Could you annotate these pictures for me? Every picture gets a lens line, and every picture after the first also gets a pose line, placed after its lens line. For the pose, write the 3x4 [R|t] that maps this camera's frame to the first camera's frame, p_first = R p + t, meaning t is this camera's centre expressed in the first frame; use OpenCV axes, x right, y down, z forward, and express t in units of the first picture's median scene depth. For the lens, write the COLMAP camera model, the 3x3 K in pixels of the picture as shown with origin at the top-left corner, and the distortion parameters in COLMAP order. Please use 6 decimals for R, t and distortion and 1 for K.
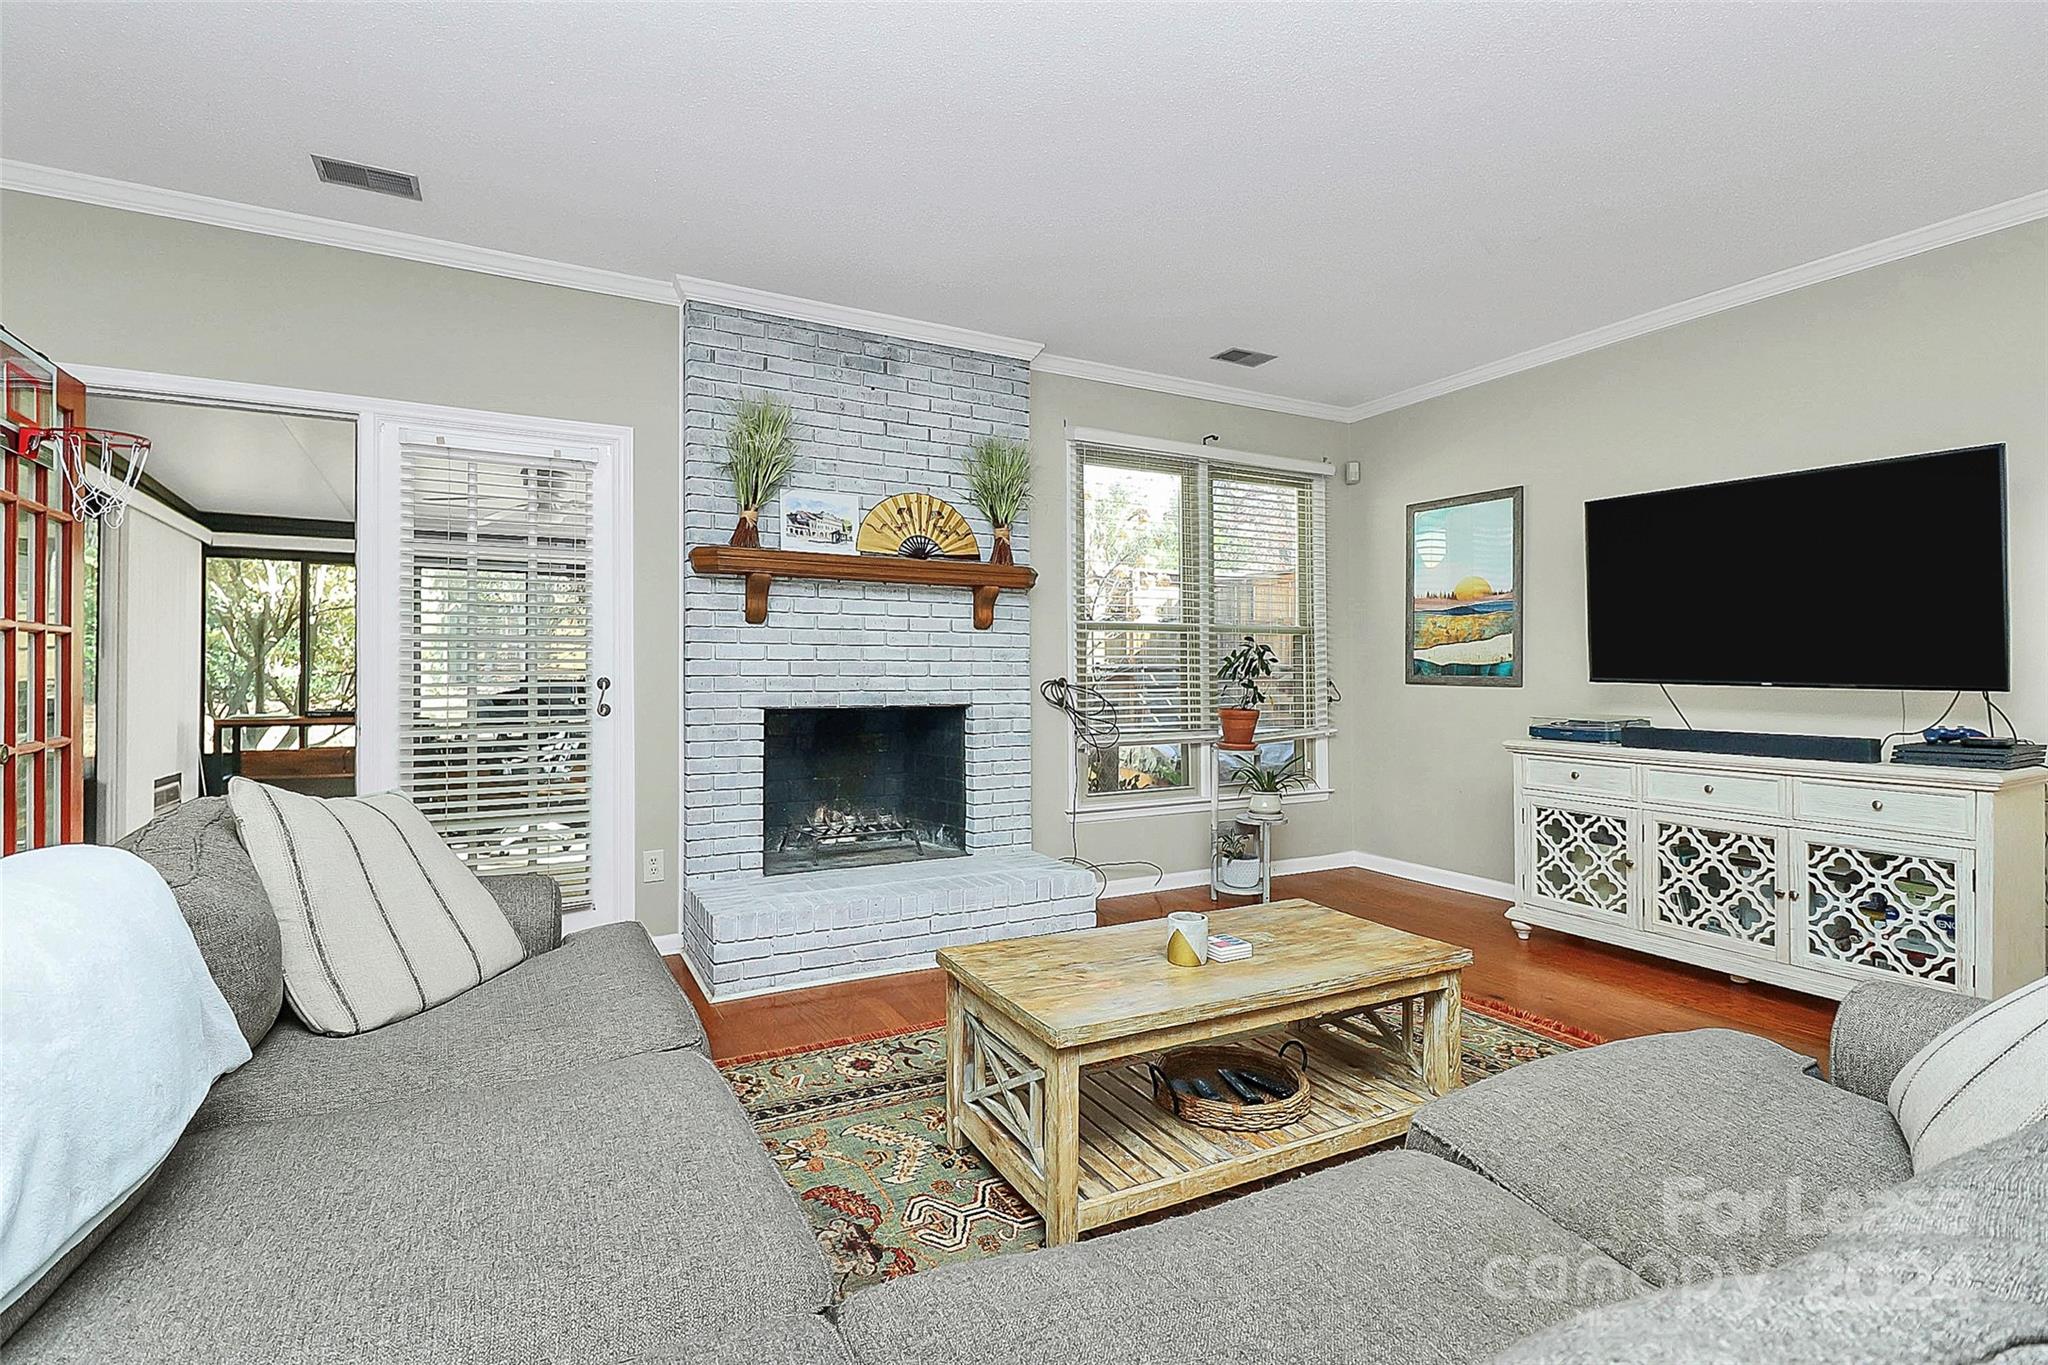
lens RADIAL K [[974.0, 0, 1035.6], [0, 974.0, 685.4], [0, 0, 1]] dist [0.002648, -0.015591]
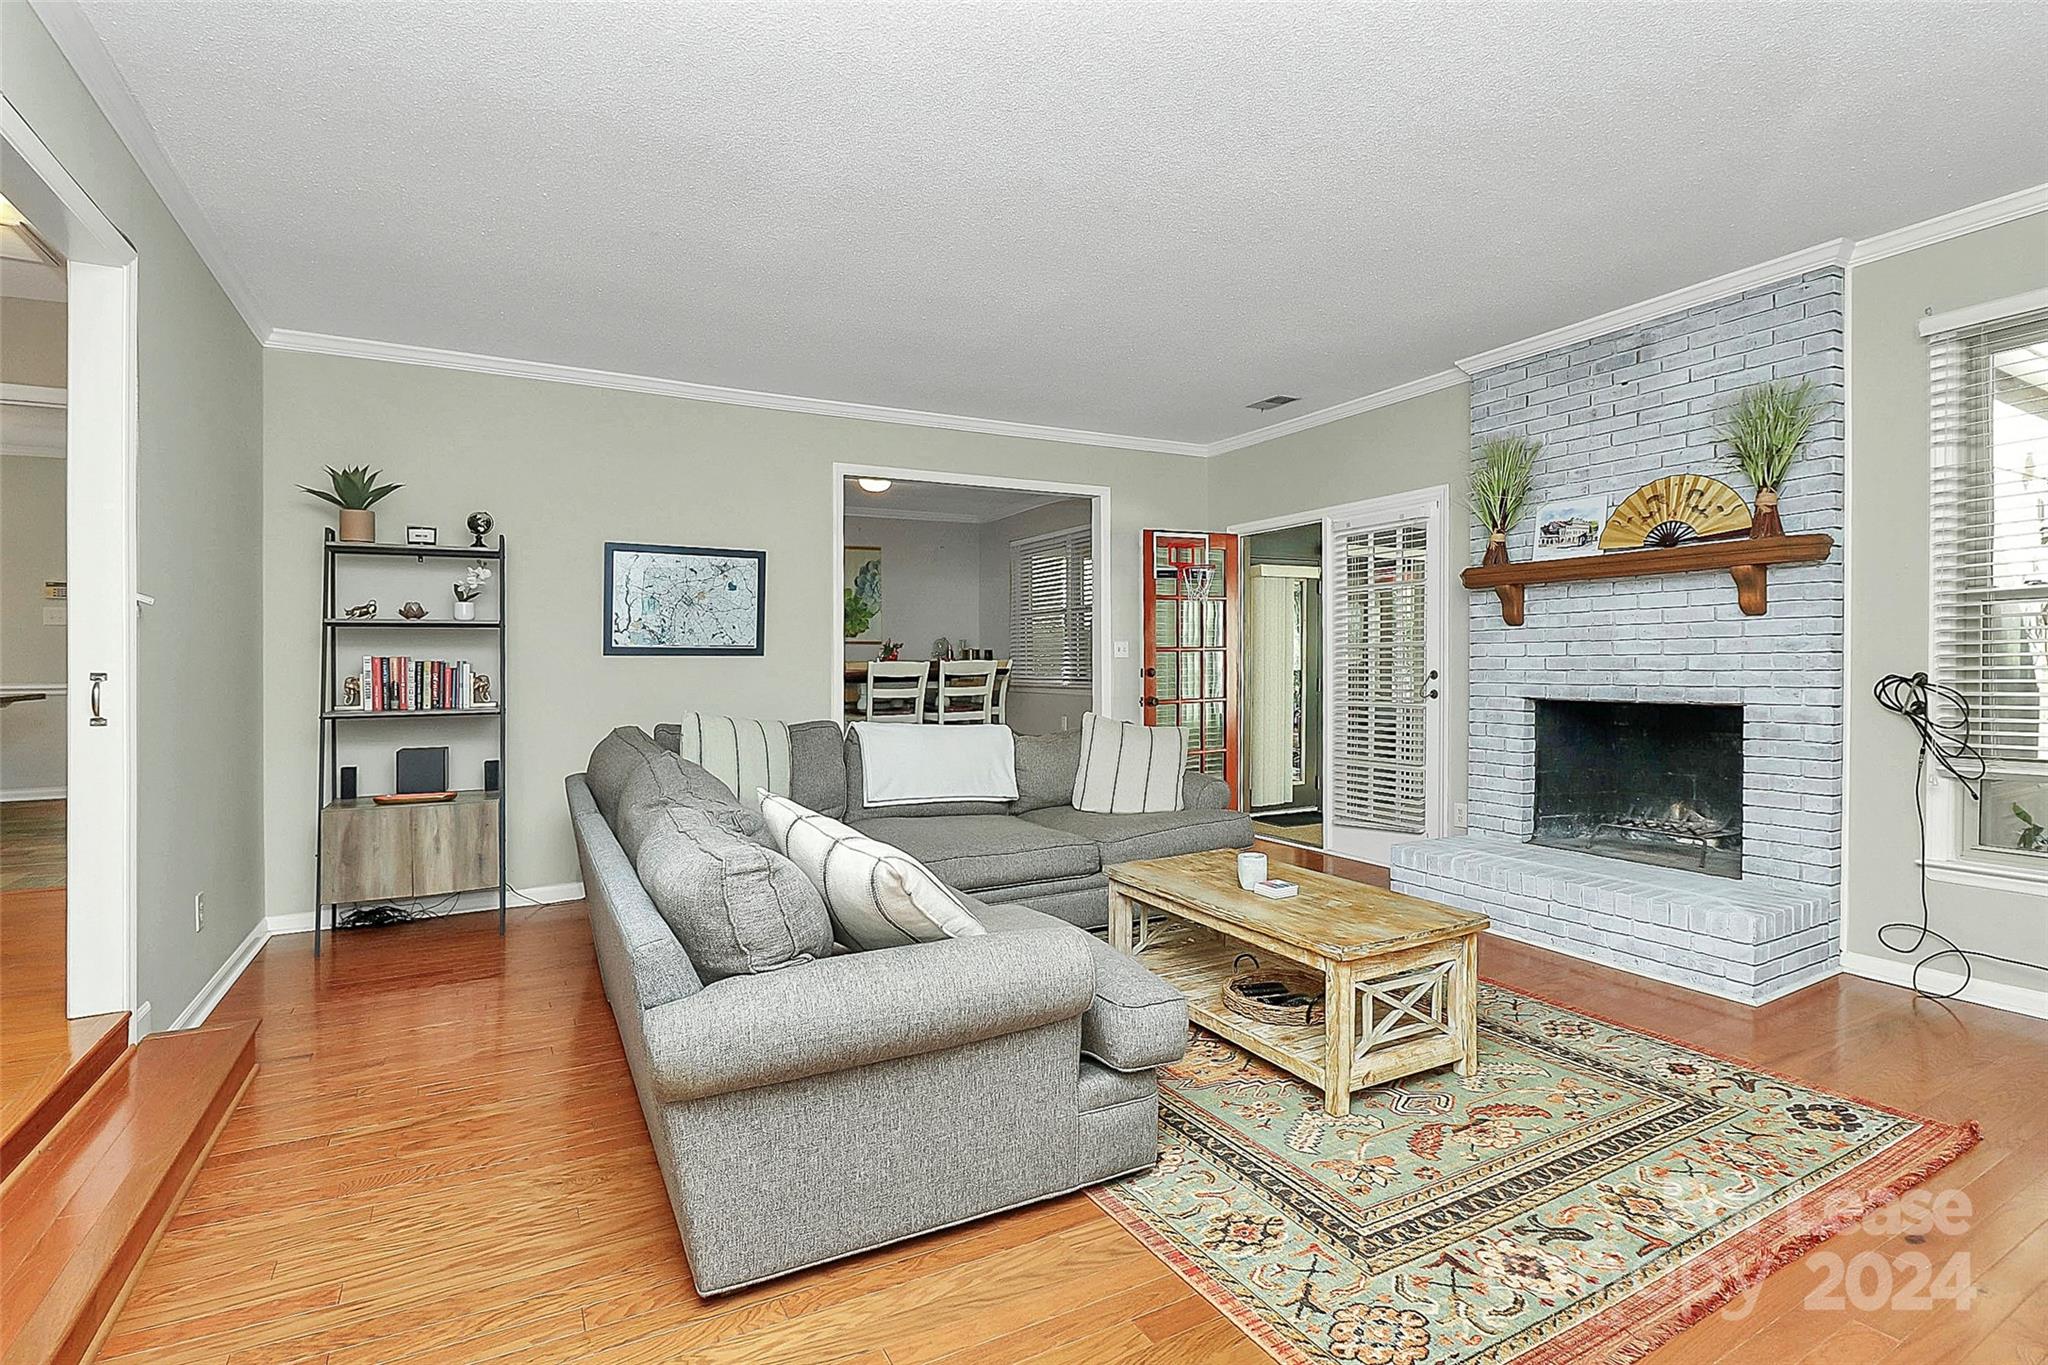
lens RADIAL K [[974.0, 0, 1035.6], [0, 974.0, 685.4], [0, 0, 1]] dist [0.002648, -0.015591]
pose [[0.010103, 0.026436, -0.999599, 0.869604], [0.003902, 0.999642, 0.026477, -0.024313], [0.999941, -0.004168, 0.009996, 0.398192]]
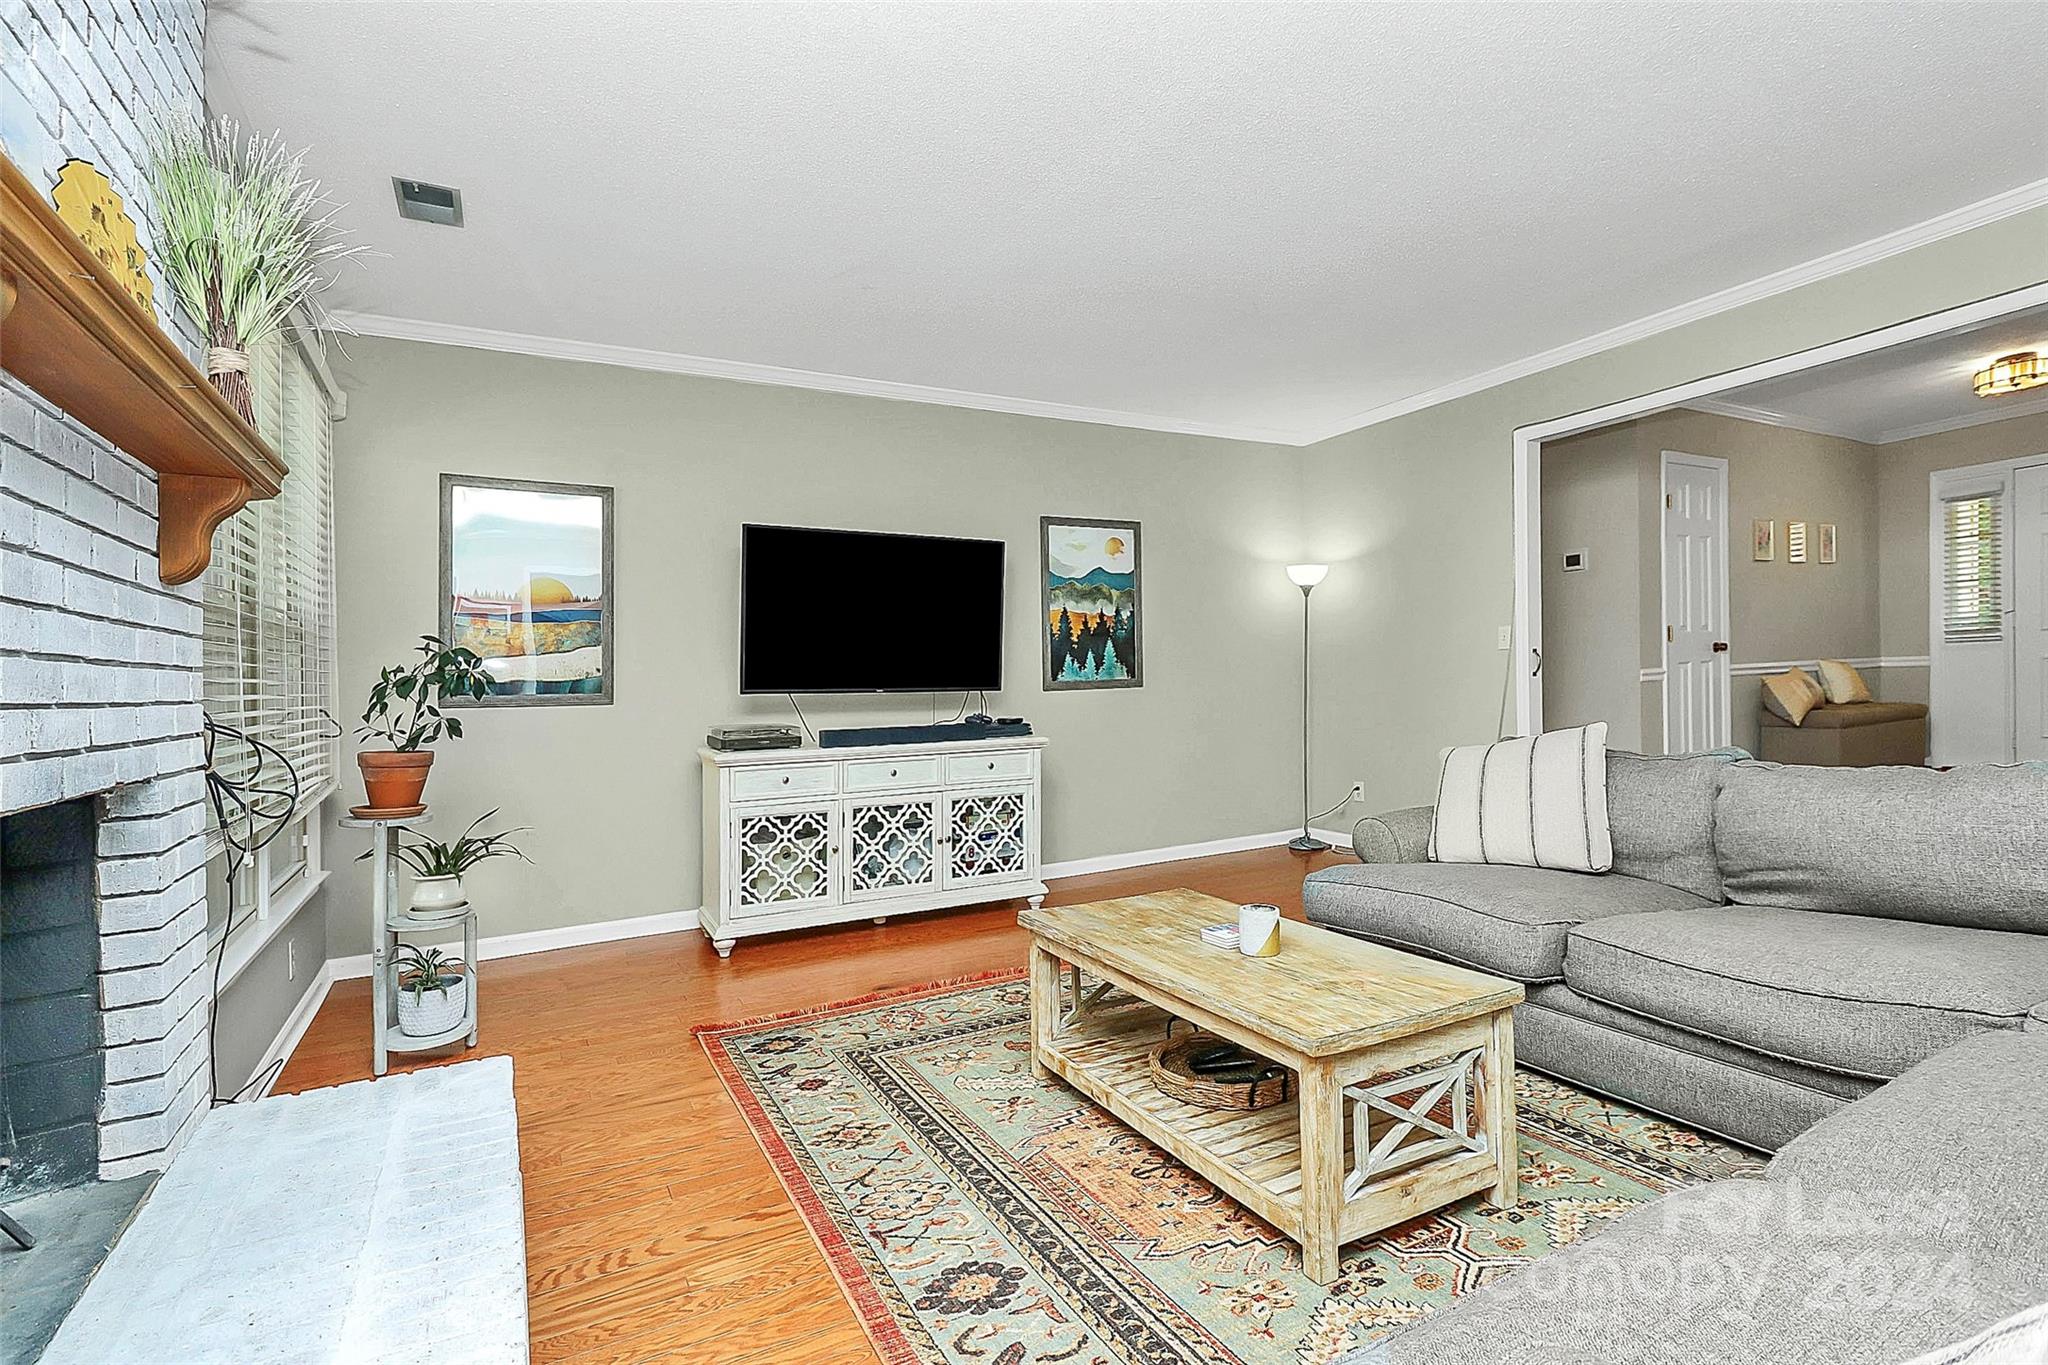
lens RADIAL K [[974.0, 0, 1035.6], [0, 974.0, 685.4], [0, 0, 1]] dist [0.002648, -0.015591]
pose [[-0.010265, -0.007007, 0.999923, -0.493693], [0.038330, 0.999238, 0.007396, -0.007848], [-0.999212, 0.038403, -0.009989, 0.707289]]
